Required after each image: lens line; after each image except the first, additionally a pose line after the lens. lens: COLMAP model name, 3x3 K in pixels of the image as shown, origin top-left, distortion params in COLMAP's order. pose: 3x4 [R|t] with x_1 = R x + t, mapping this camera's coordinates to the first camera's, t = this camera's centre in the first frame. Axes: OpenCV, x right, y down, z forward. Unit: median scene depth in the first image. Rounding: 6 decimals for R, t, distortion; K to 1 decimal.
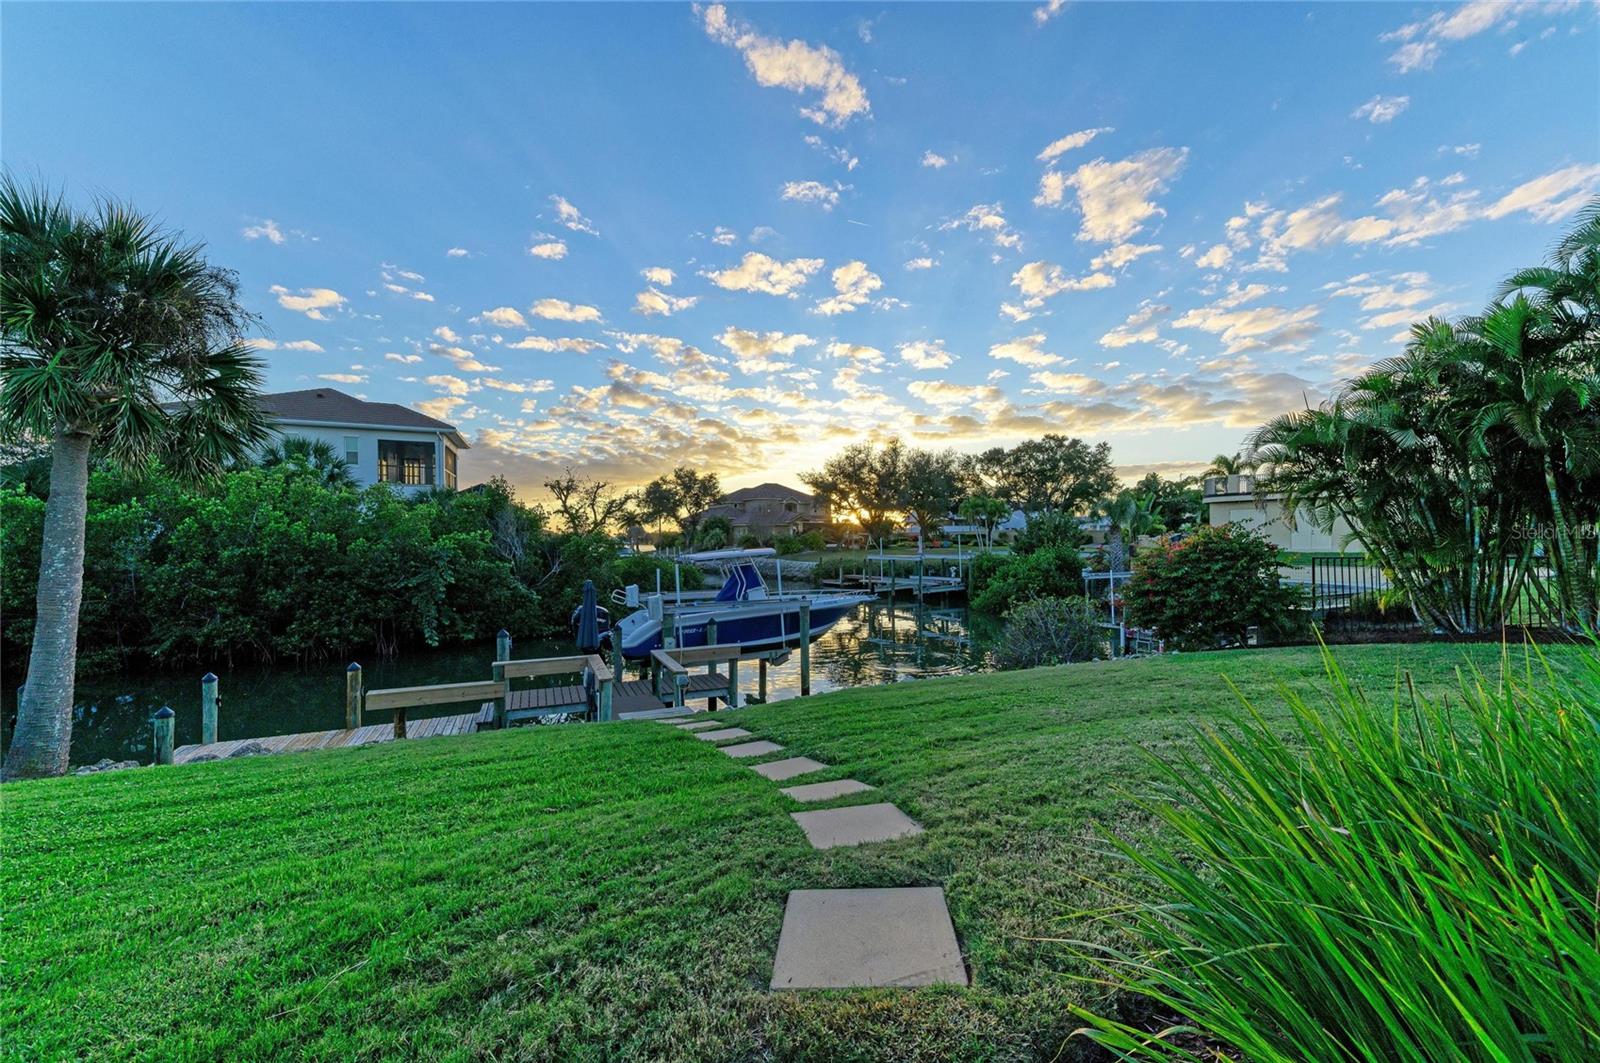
lens RADIAL K [[656.5, 0, 804.3], [0, 656.5, 540.5], [0, 0, 1]] dist [0.016449, -0.000361]
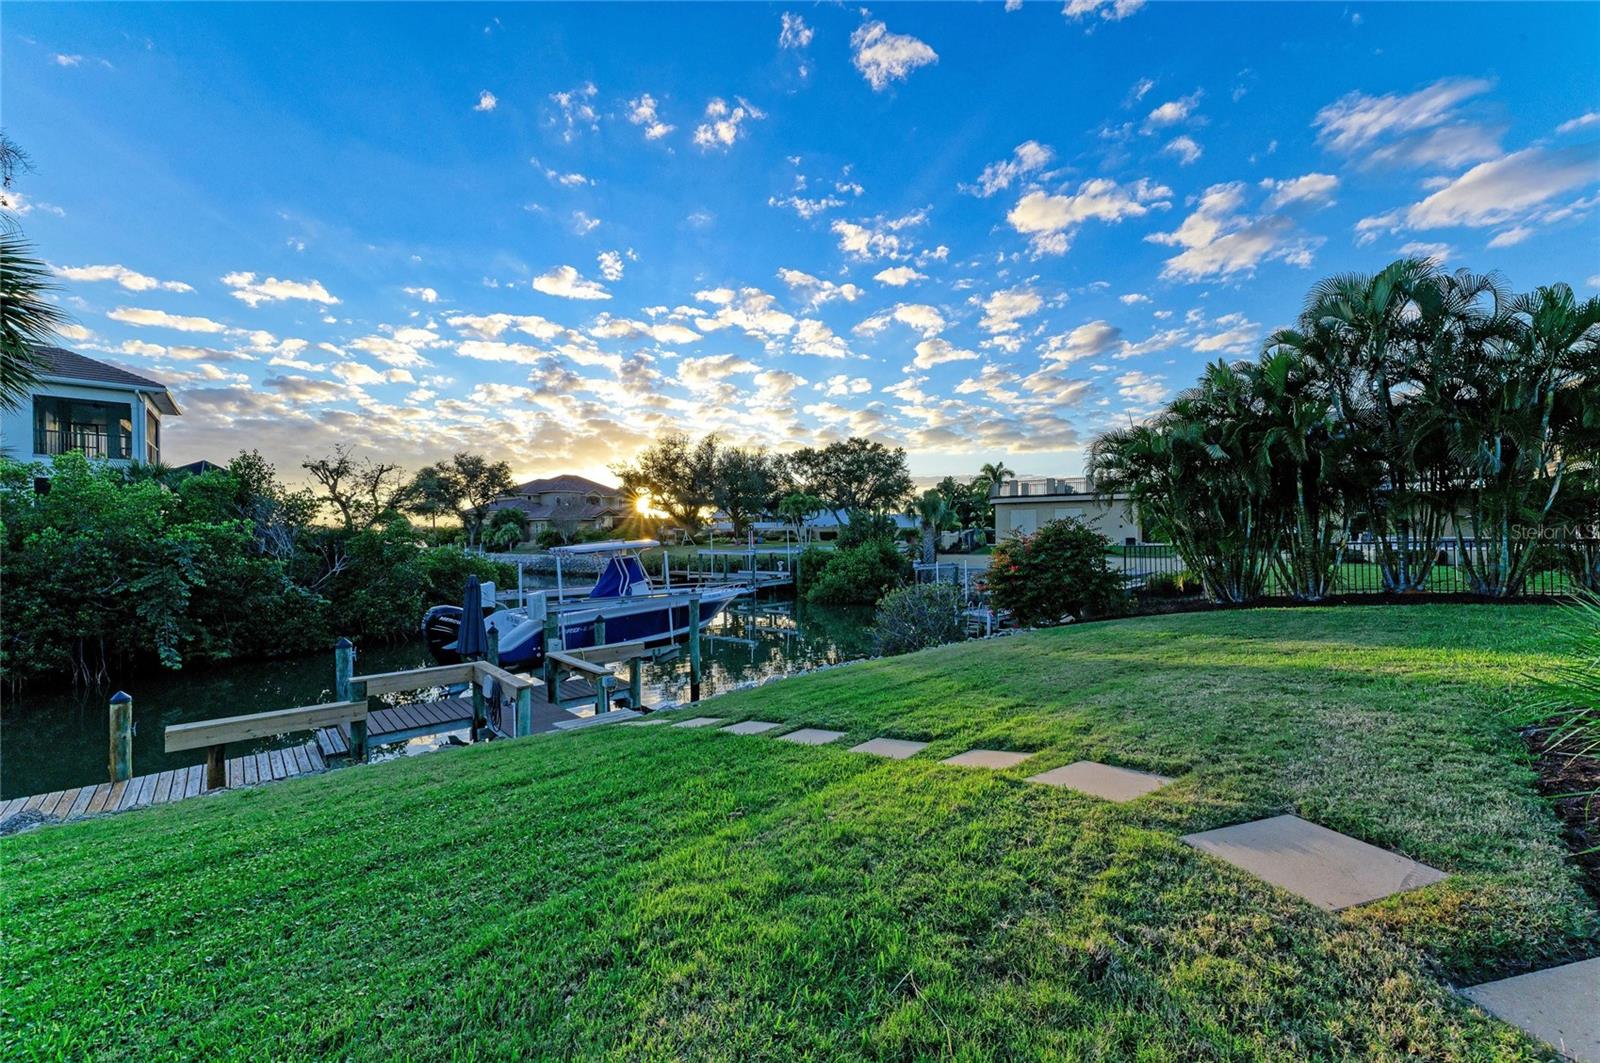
lens RADIAL K [[656.5, 0, 804.3], [0, 656.5, 540.5], [0, 0, 1]] dist [0.016449, -0.000361]
pose [[0.942820, 0.000524, 0.333302, -0.064443], [-0.001448, 0.999996, 0.002524, 0.004048], [-0.333299, -0.002862, 0.942817, 0.014775]]
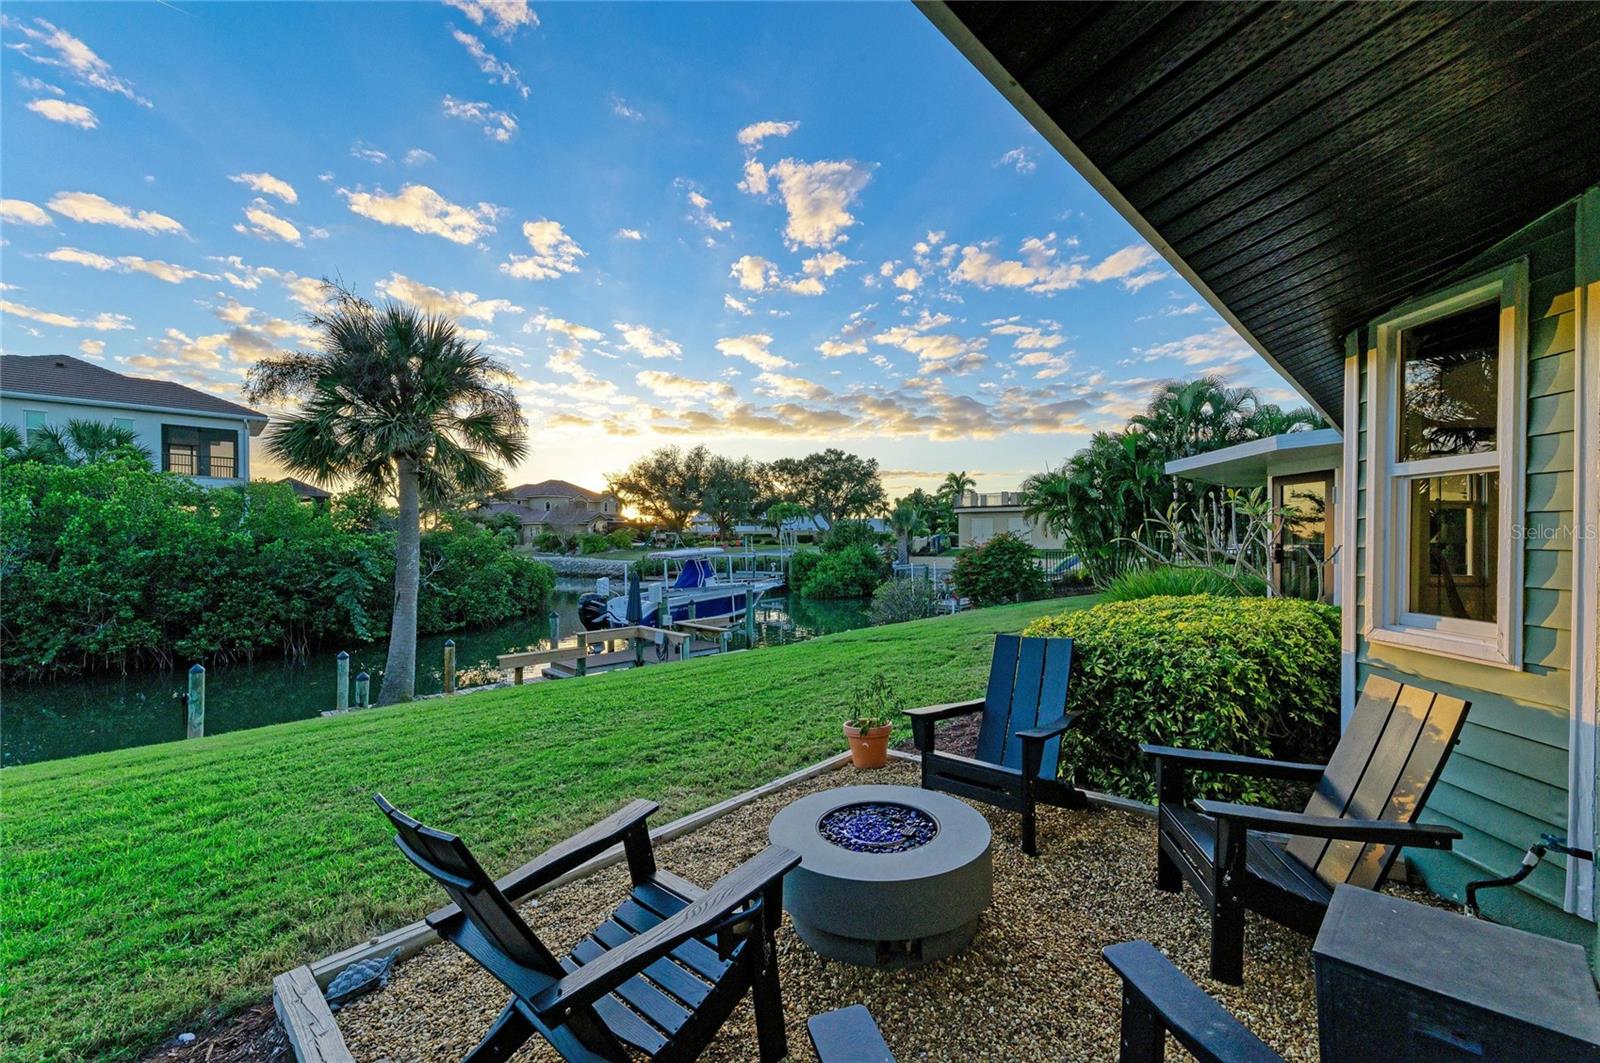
lens RADIAL K [[705.9, 0, 800.0], [0, 705.9, 531.5], [0, 0, 1]] dist [0.010479, -0.000105]
pose [[0.920457, 0.005374, 0.390806, -0.174470], [-0.001453, 0.999946, -0.010328, -0.001862], [-0.390841, 0.008938, 0.920415, -0.138910]]
